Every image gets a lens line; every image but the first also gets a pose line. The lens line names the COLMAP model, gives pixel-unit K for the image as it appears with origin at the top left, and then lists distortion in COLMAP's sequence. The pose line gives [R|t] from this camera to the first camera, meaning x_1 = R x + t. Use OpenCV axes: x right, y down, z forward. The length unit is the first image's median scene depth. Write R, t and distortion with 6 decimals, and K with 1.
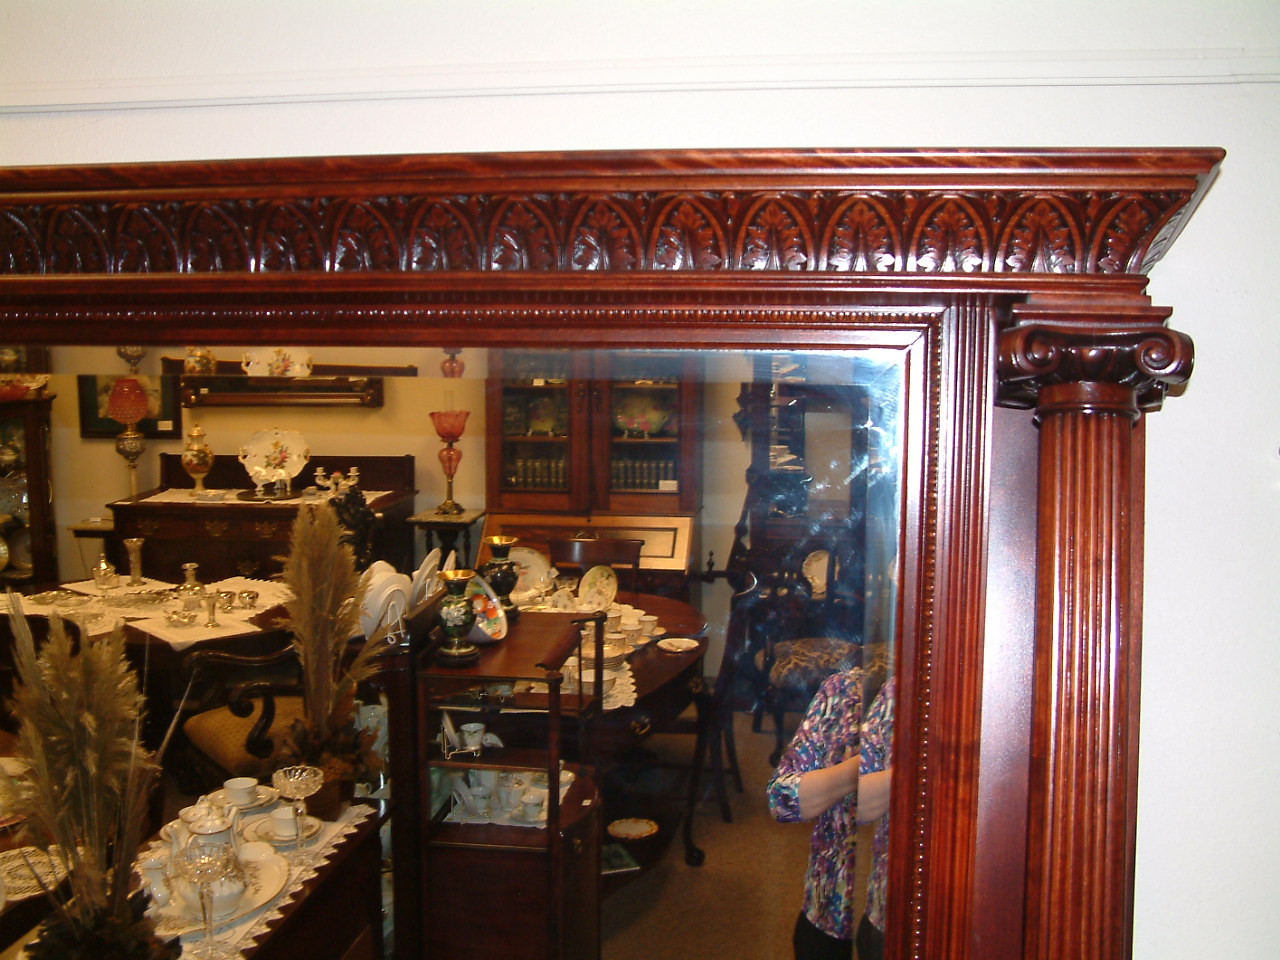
lens RADIAL K [[1493.9, 0, 639.5], [0, 1493.9, 513.7], [0, 0, 1]] dist [-0.146715, -0.001992]
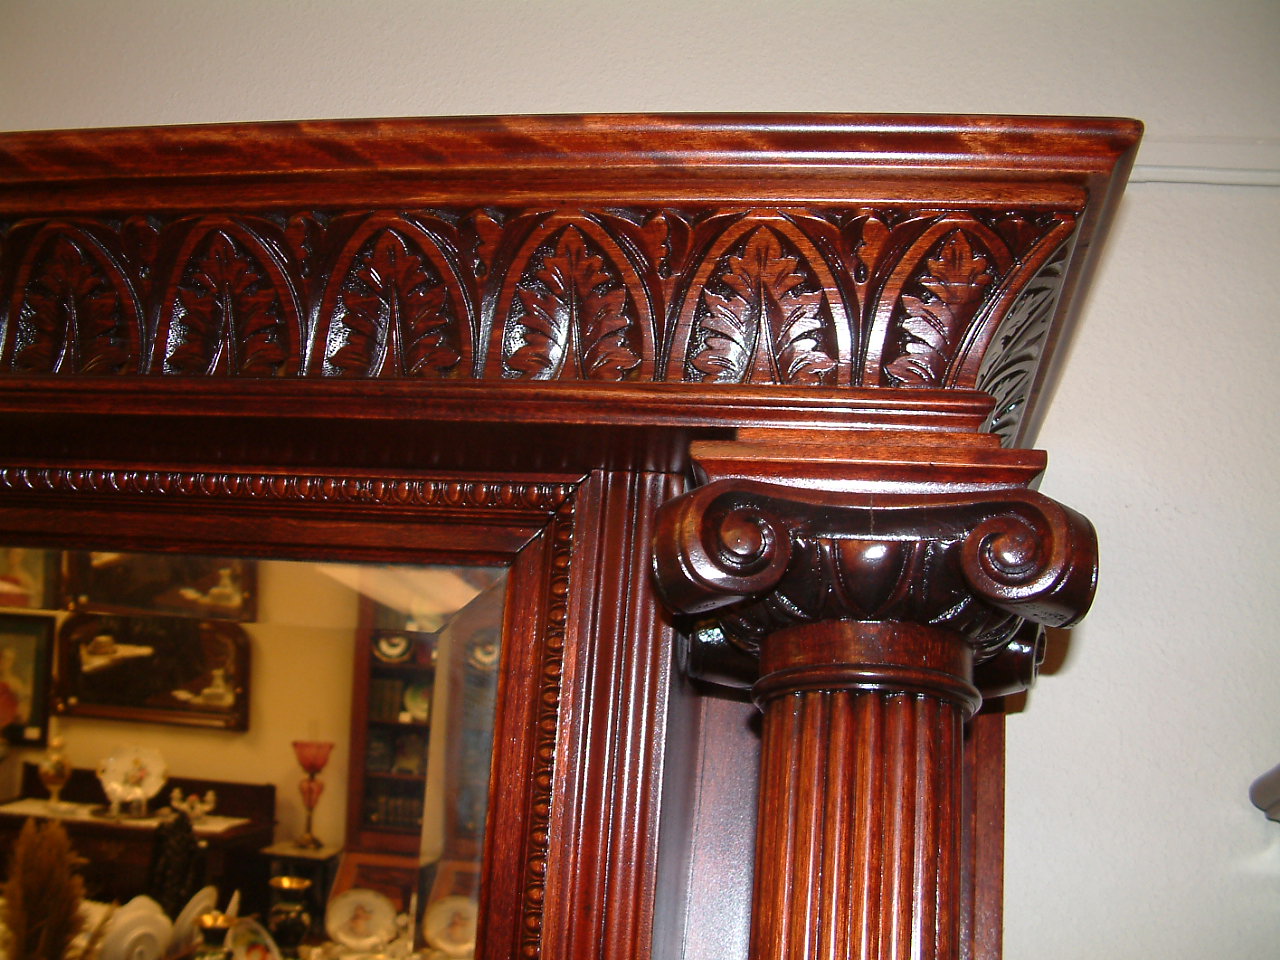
lens RADIAL K [[1413.0, 0, 640.0], [0, 1413.0, 480.0], [0, 0, 1]] dist [-0.392049, 0.504960]
pose [[0.997971, 0.050953, 0.038187, 0.043389], [-0.038862, 0.962466, -0.268606, -0.003175], [-0.050440, 0.266577, 0.962493, 0.116464]]
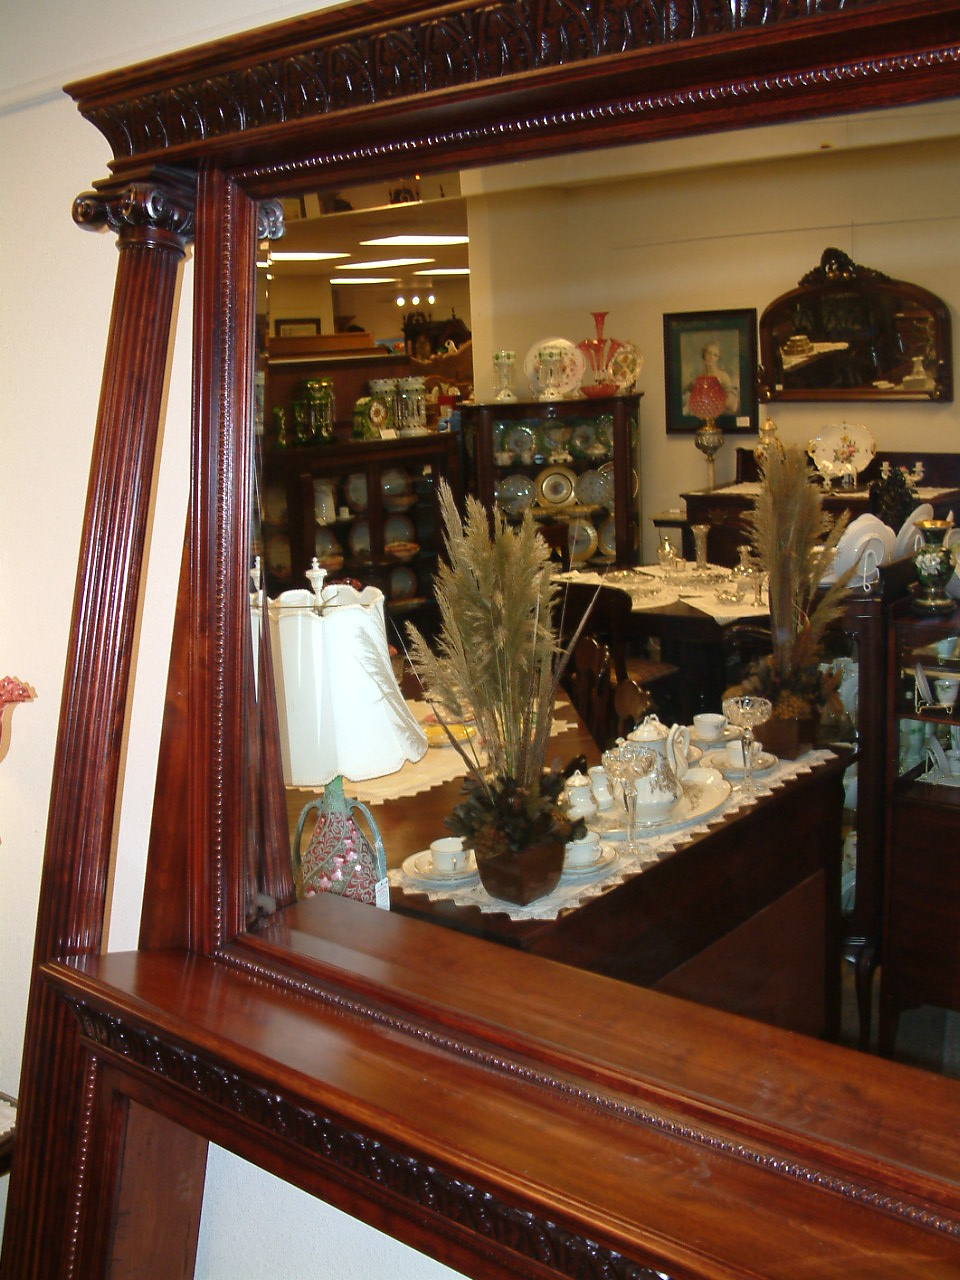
lens RADIAL K [[1484.4, 0, 480.0], [0, 1484.4, 640.0], [0, 0, 1]] dist [-0.190016, 0.233895]
pose [[0.859699, 0.066188, -0.506495, 0.061635], [-0.037066, 0.997039, 0.067378, 0.035852], [0.509454, -0.039151, 0.859607, 0.015805]]
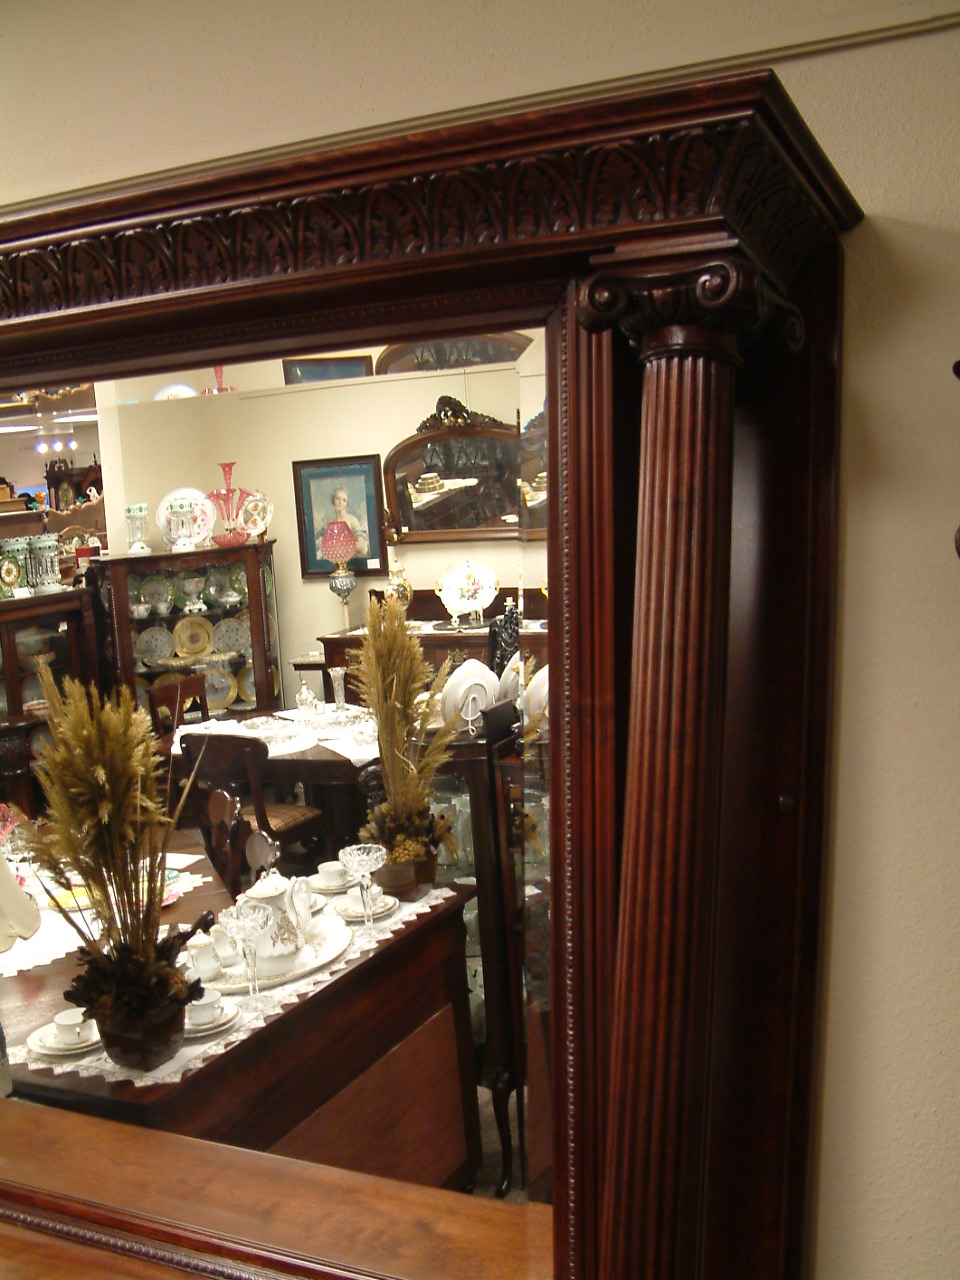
lens RADIAL K [[1484.4, 0, 480.0], [0, 1484.4, 640.0], [0, 0, 1]] dist [-0.190016, 0.233895]
pose [[0.952808, -0.026411, -0.302421, 0.087627], [0.020235, 0.999518, -0.023537, 0.025936], [0.302897, 0.016307, 0.952884, 0.005250]]
